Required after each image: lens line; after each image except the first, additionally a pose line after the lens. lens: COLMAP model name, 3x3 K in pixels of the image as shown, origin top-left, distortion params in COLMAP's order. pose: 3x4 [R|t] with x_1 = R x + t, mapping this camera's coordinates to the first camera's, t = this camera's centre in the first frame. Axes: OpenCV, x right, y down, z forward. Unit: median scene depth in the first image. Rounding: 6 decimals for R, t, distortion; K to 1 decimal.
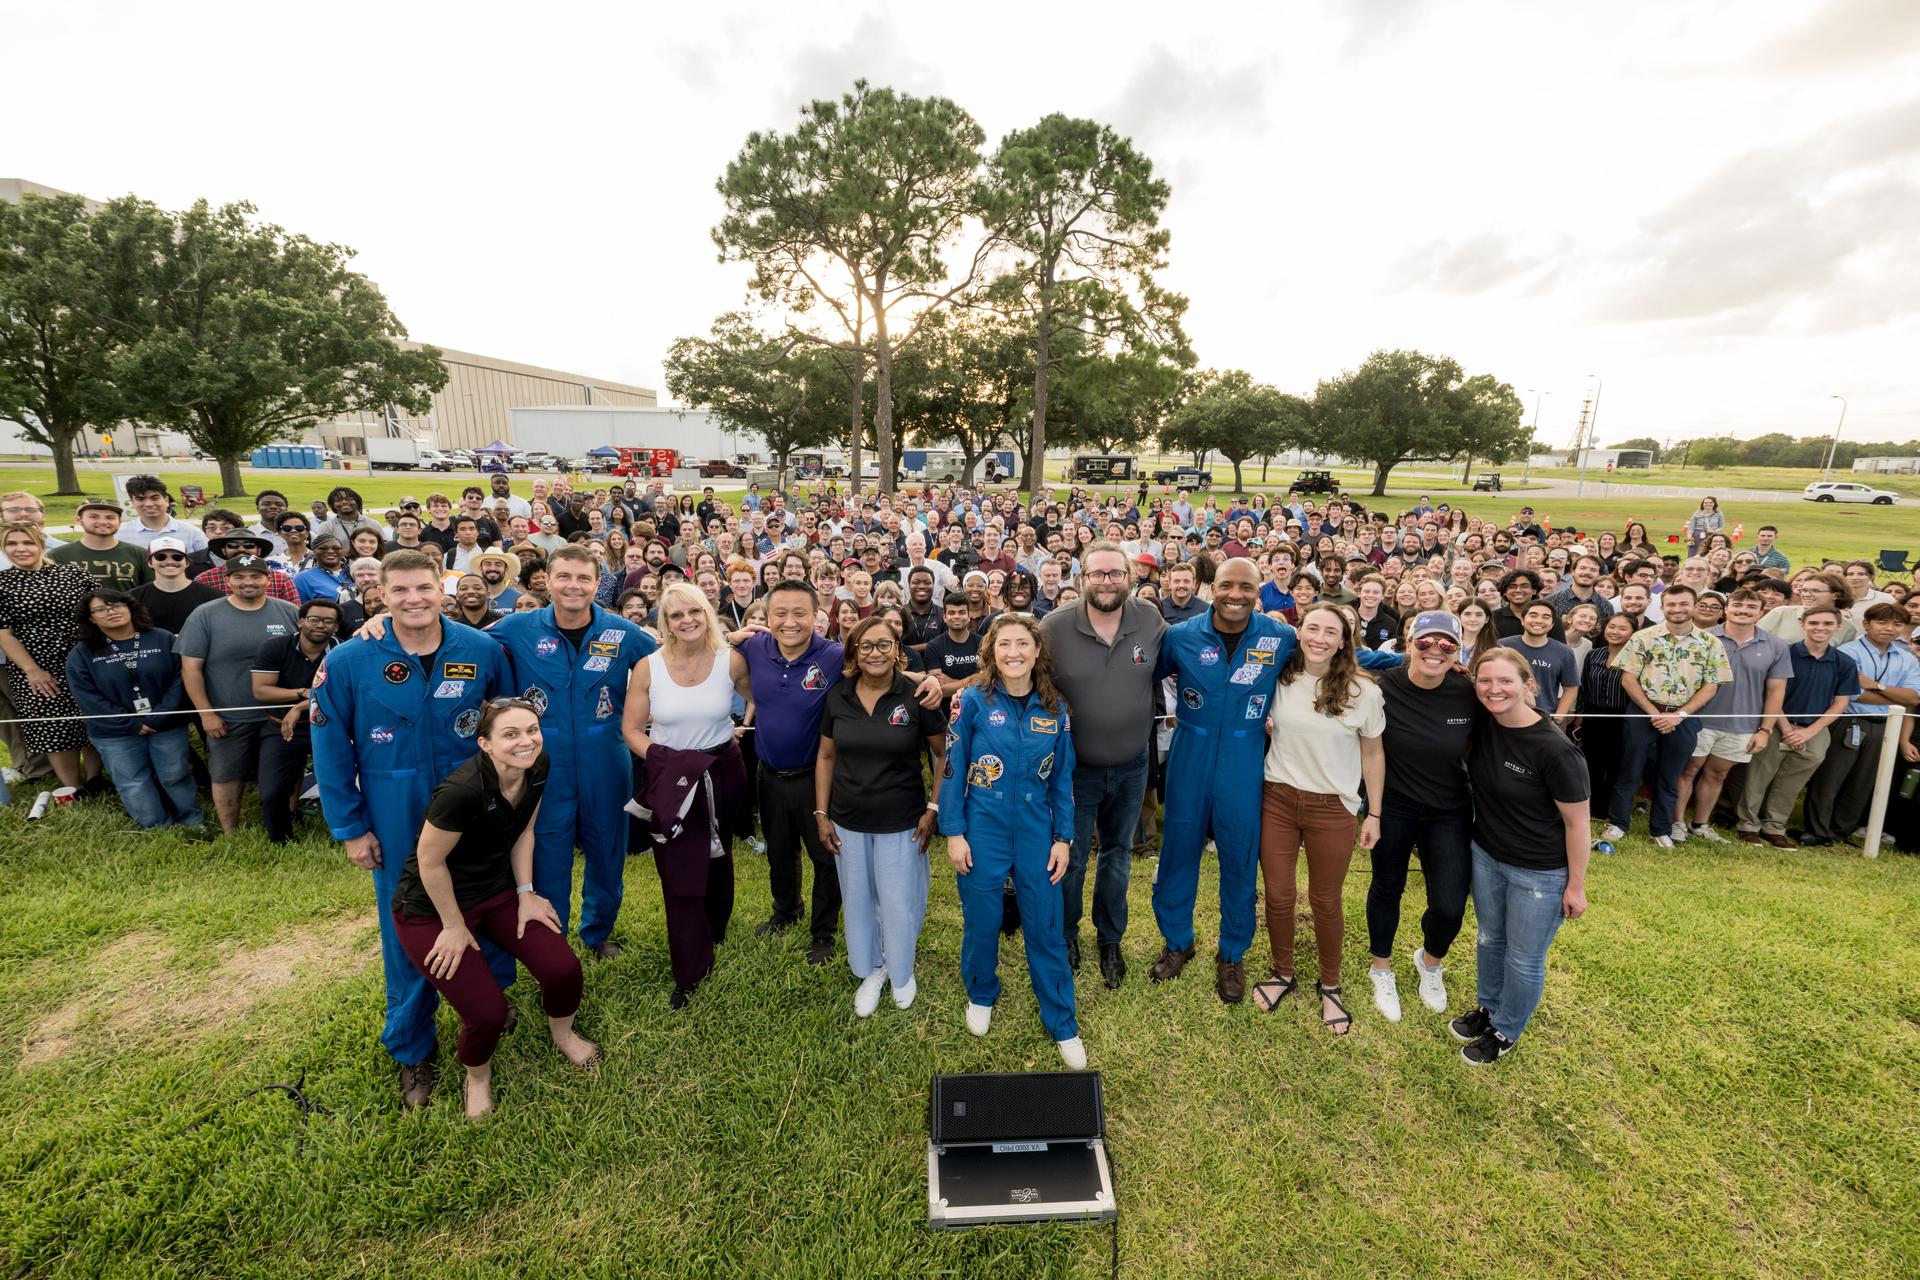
lens RADIAL K [[1836.8, 0, 960.1], [0, 1836.8, 486.9], [0, 0, 1]] dist [0.004388, -0.004130]
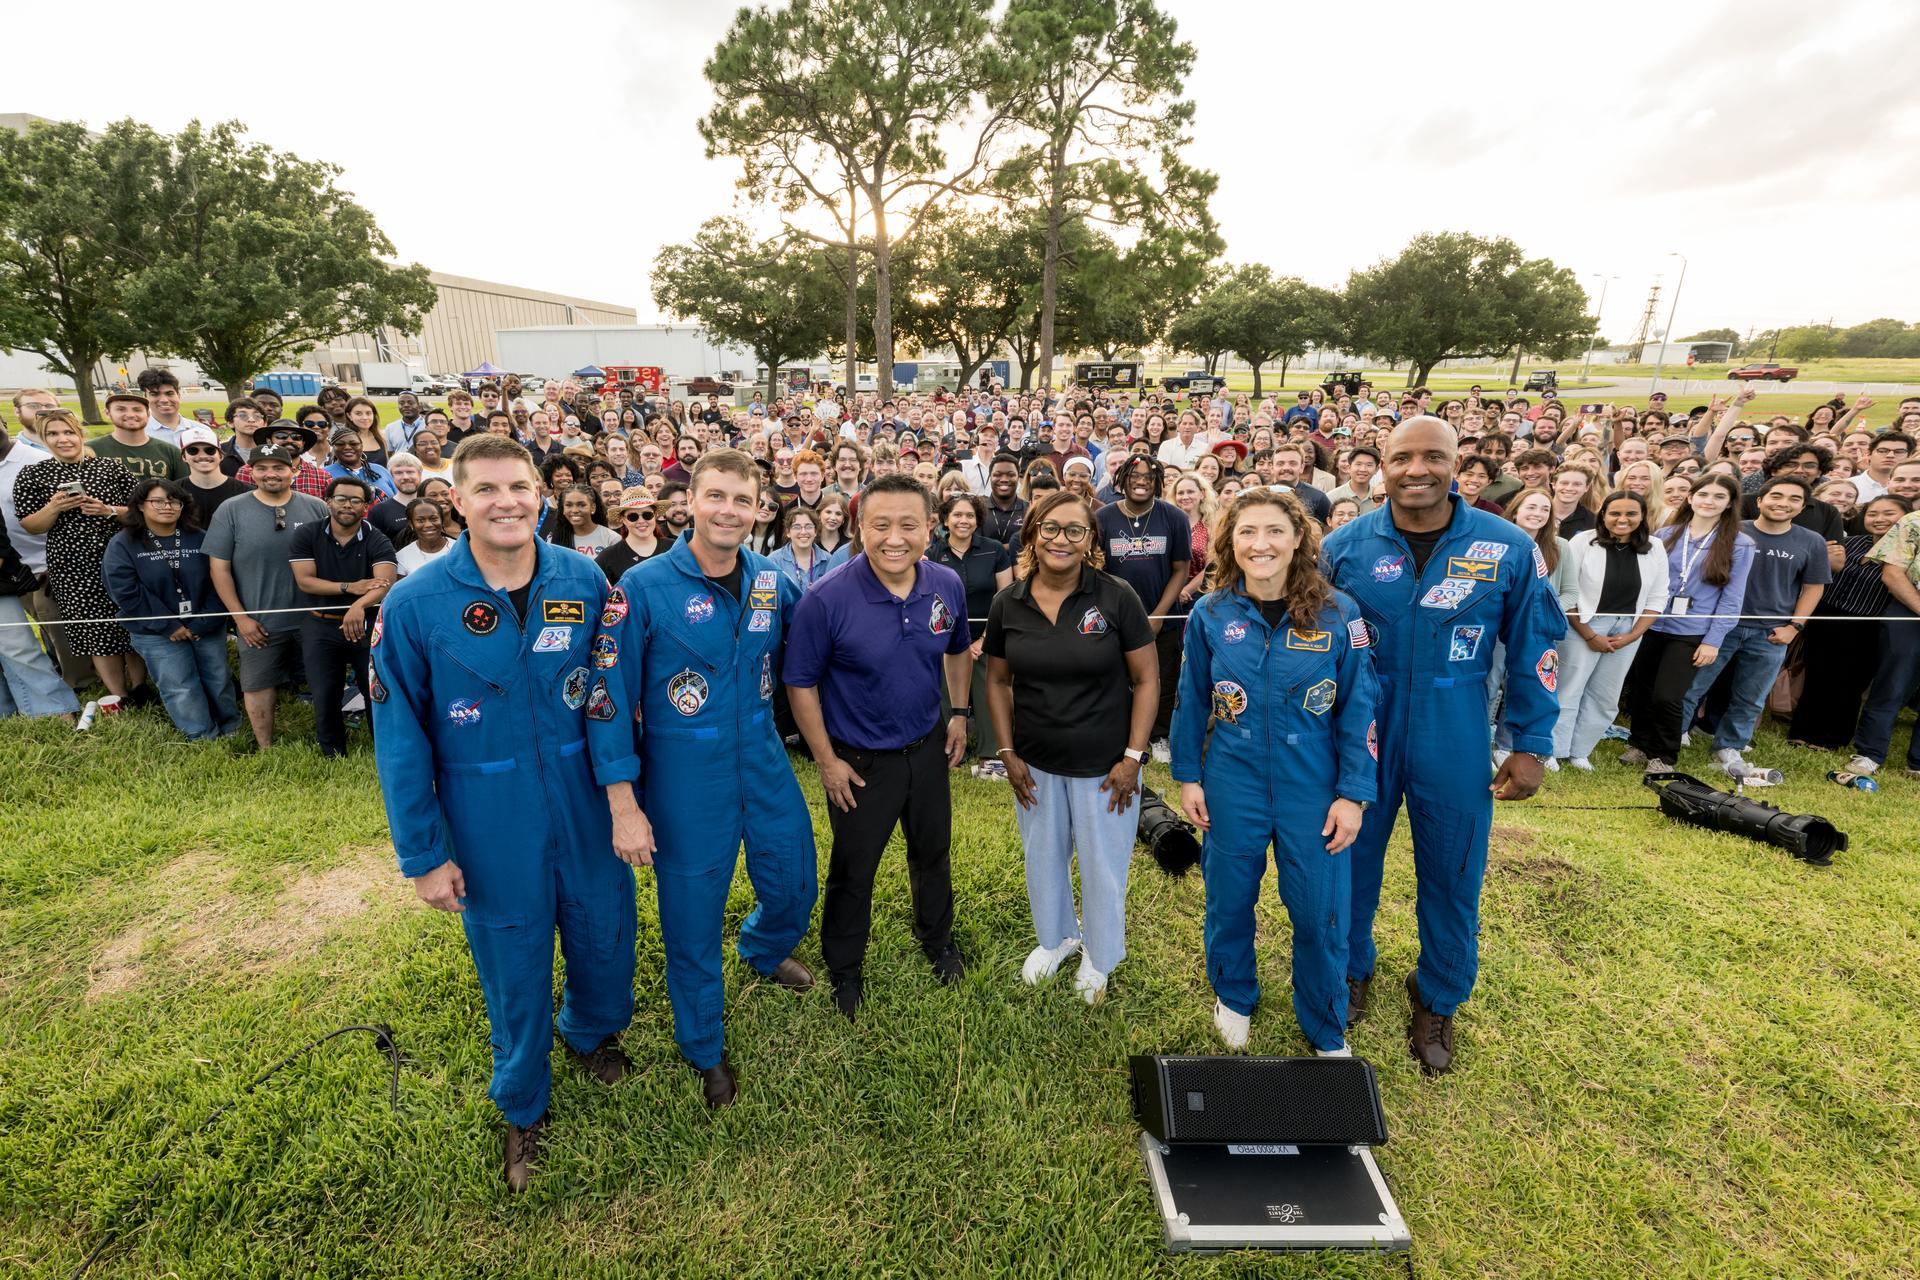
lens RADIAL K [[4678.7, 0, 960.0], [0, 4678.7, 640.0], [0, 0, 1]] dist [-0.003492, 0.323164]
pose [[0.963062, 0.006727, -0.269197, 0.629946], [0.039194, 0.985540, 0.164845, -0.265375], [0.266413, -0.169306, 0.948873, -1.258864]]
